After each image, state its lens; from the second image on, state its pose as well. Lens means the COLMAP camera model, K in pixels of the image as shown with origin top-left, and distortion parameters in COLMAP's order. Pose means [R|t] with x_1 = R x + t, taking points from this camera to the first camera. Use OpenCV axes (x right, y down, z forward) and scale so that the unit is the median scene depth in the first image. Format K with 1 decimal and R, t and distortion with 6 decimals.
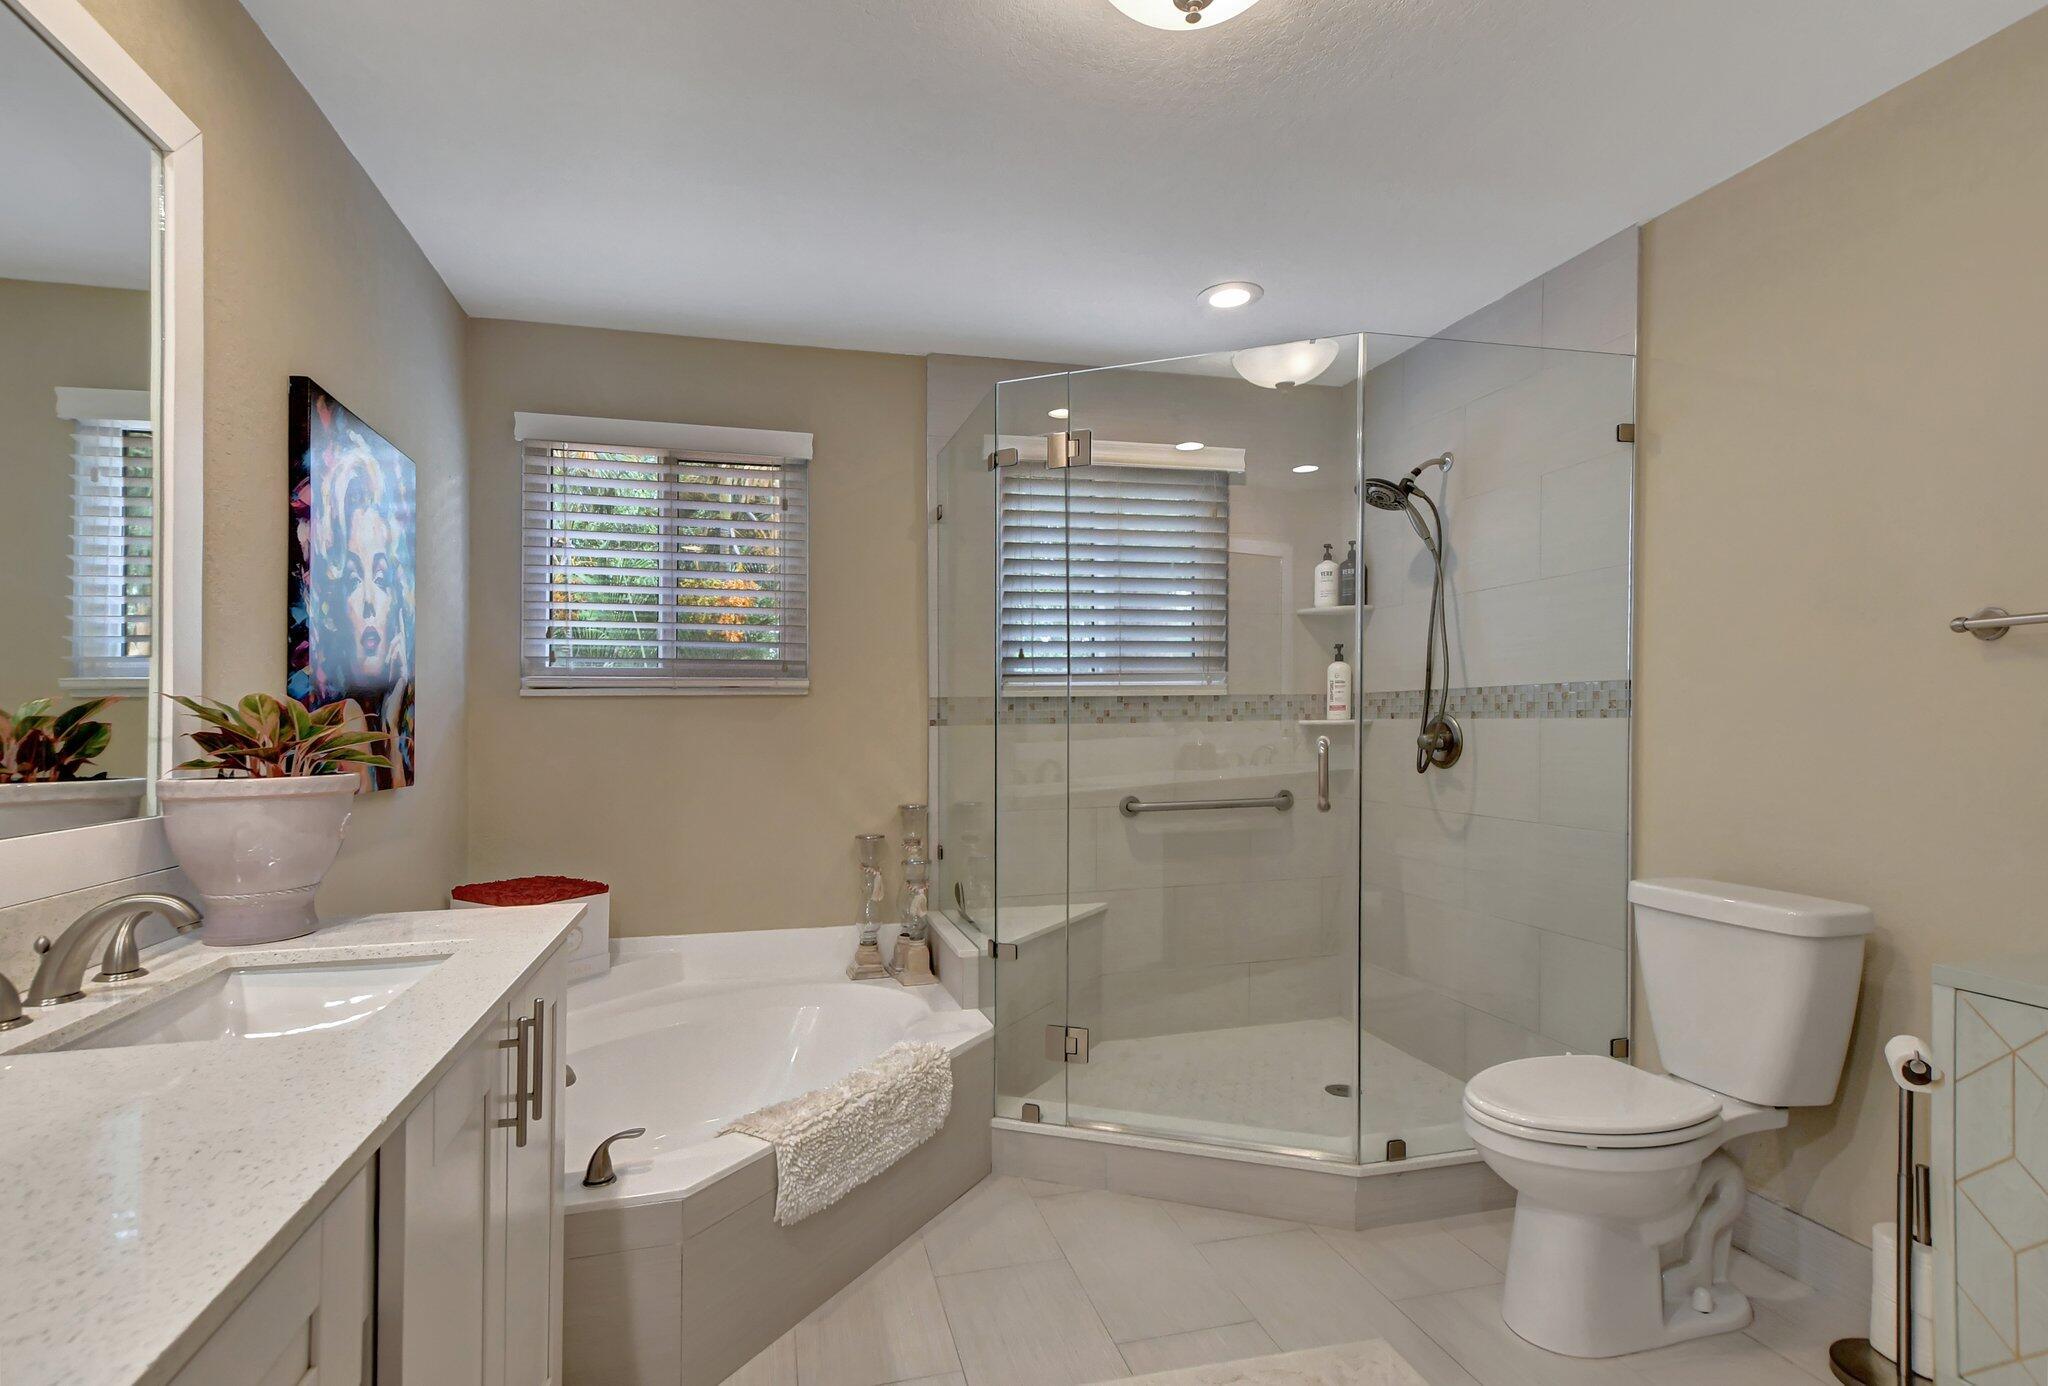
lens RADIAL K [[945.2, 0, 1020.2], [0, 945.2, 693.9], [0, 0, 1]] dist [-0.001973, 0.000408]
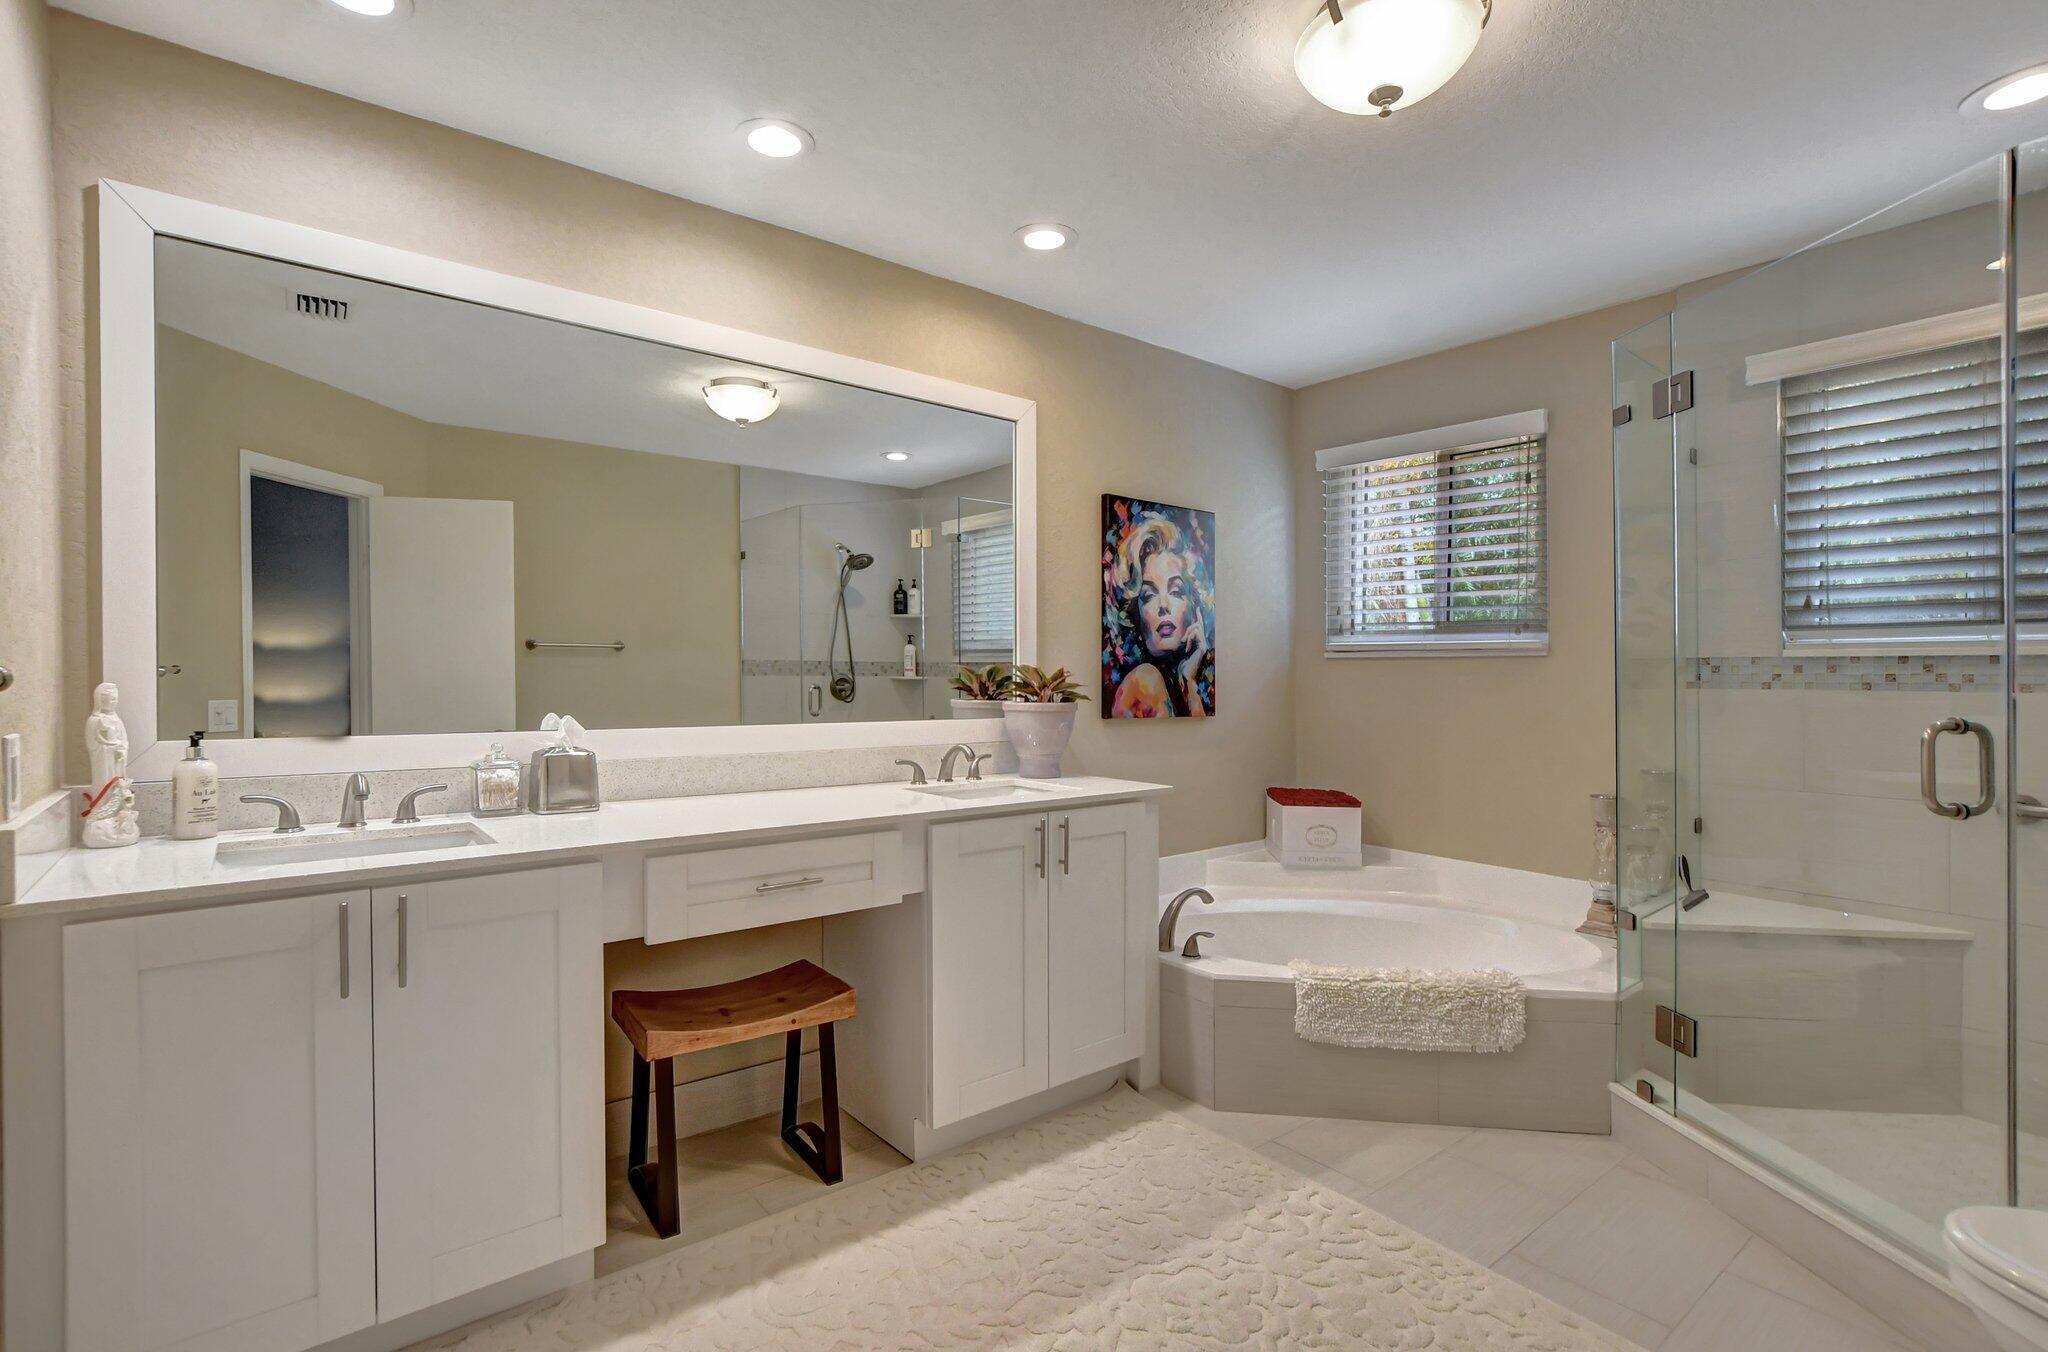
lens RADIAL K [[926.8, 0, 1019.0], [0, 926.8, 679.1], [0, 0, 1]] dist [-0.007026, -0.003566]
pose [[0.428942, 0.019489, -0.903122, 0.669376], [0.014415, 0.999492, 0.028416, -0.015745], [0.903217, -0.025207, 0.428443, 0.032090]]
